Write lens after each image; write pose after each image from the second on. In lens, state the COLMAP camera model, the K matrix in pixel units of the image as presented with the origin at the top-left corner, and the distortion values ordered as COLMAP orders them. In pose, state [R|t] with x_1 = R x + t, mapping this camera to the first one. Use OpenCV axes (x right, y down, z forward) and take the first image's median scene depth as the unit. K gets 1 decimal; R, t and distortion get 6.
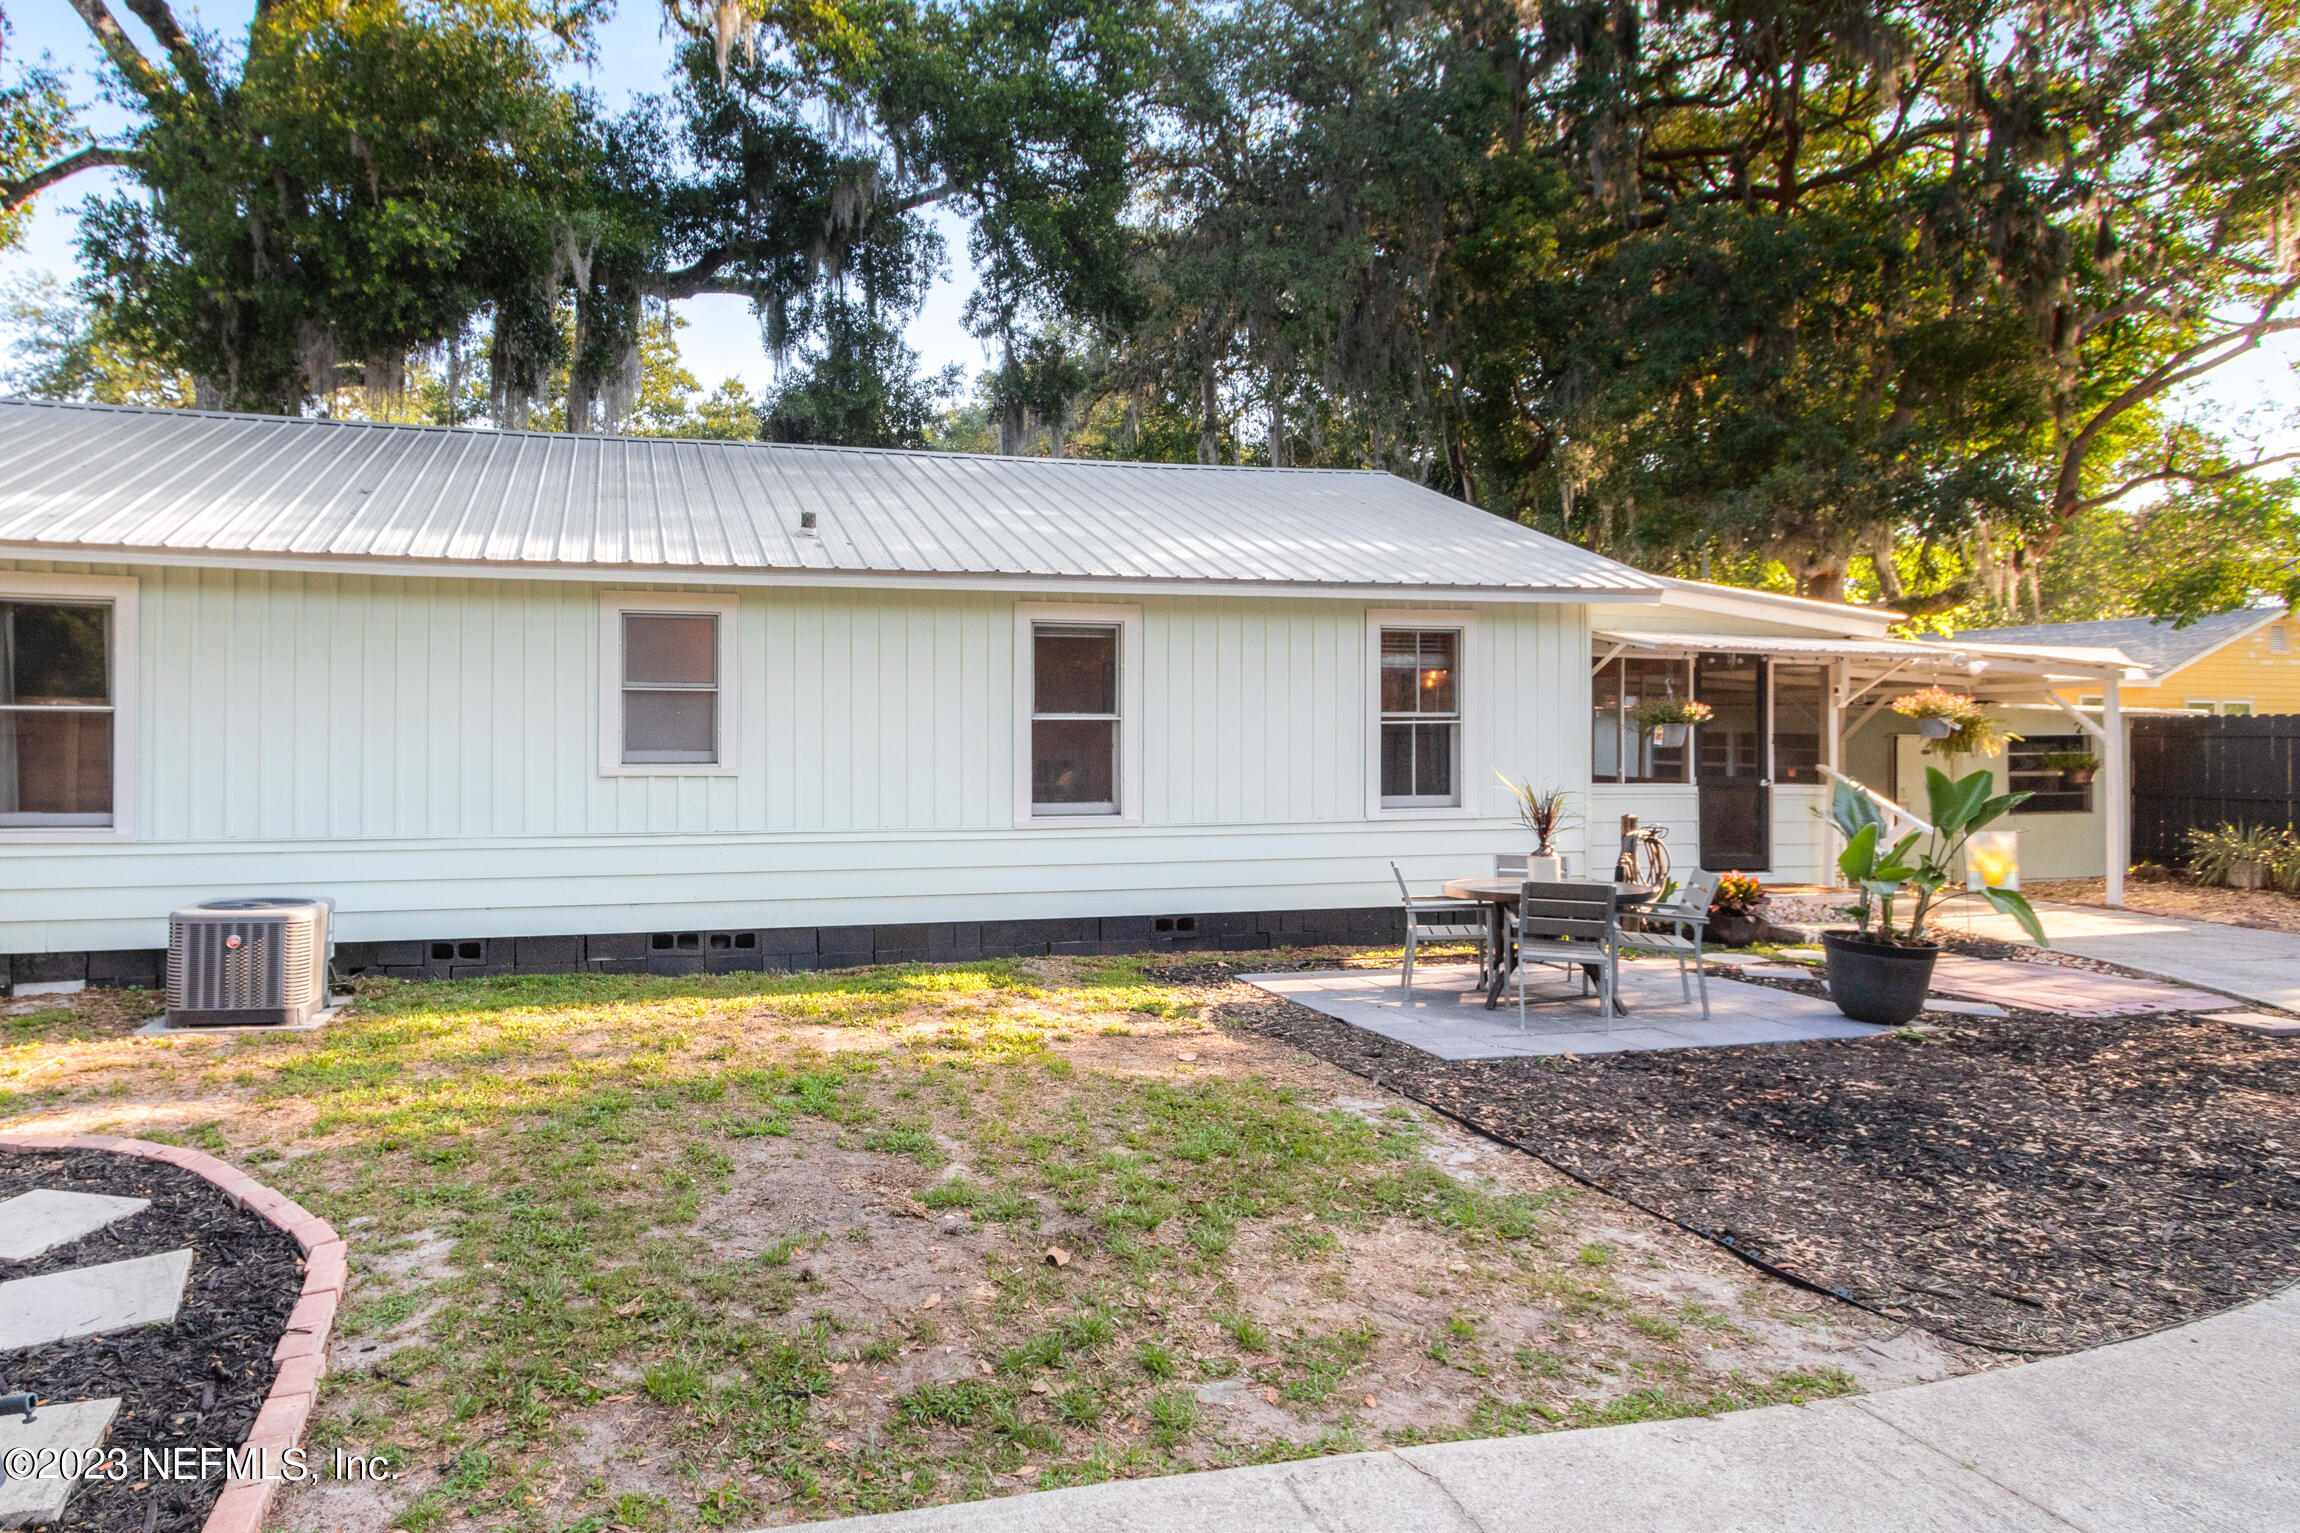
lens RADIAL K [[1167.7, 0, 1143.1], [0, 1167.7, 722.4], [0, 0, 1]] dist [0.020874, -0.000121]
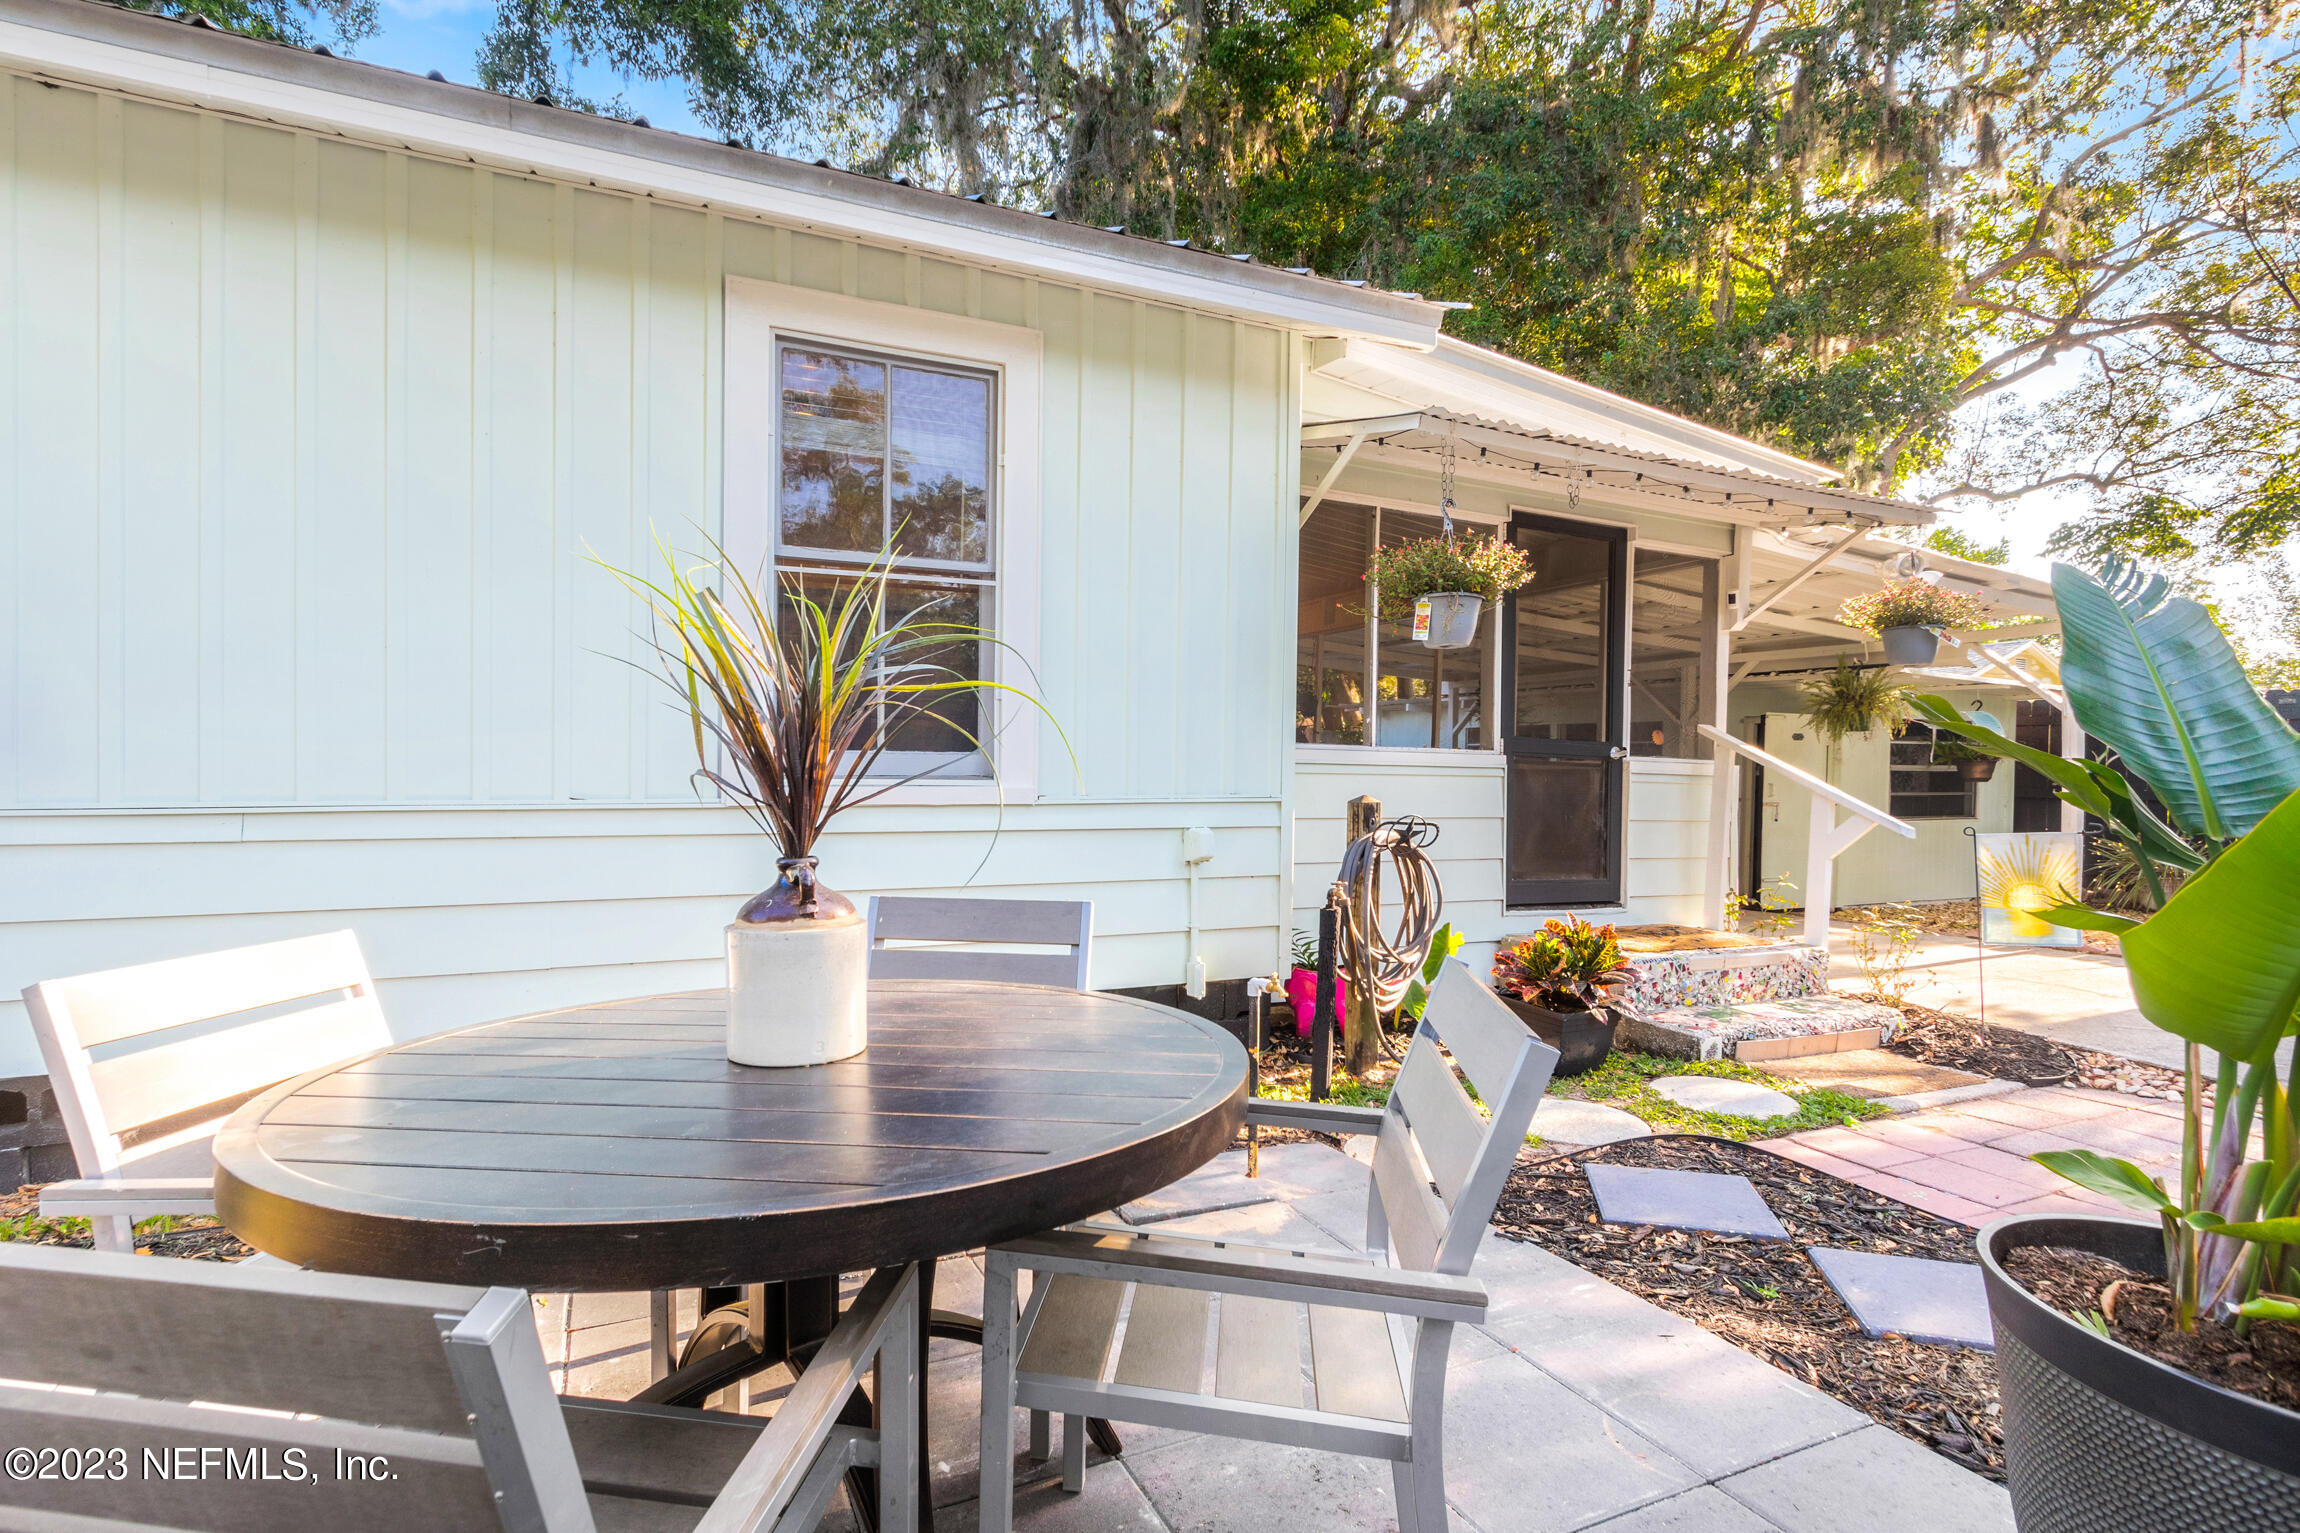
lens RADIAL K [[1103.3, 0, 1156.5], [0, 1103.3, 794.5], [0, 0, 1]] dist [0.021082, 0.000170]
pose [[0.991977, 0.006353, 0.126261, 0.274952], [-0.012154, 0.998903, 0.045229, 0.058225], [-0.125835, -0.046401, 0.990965, 0.567599]]
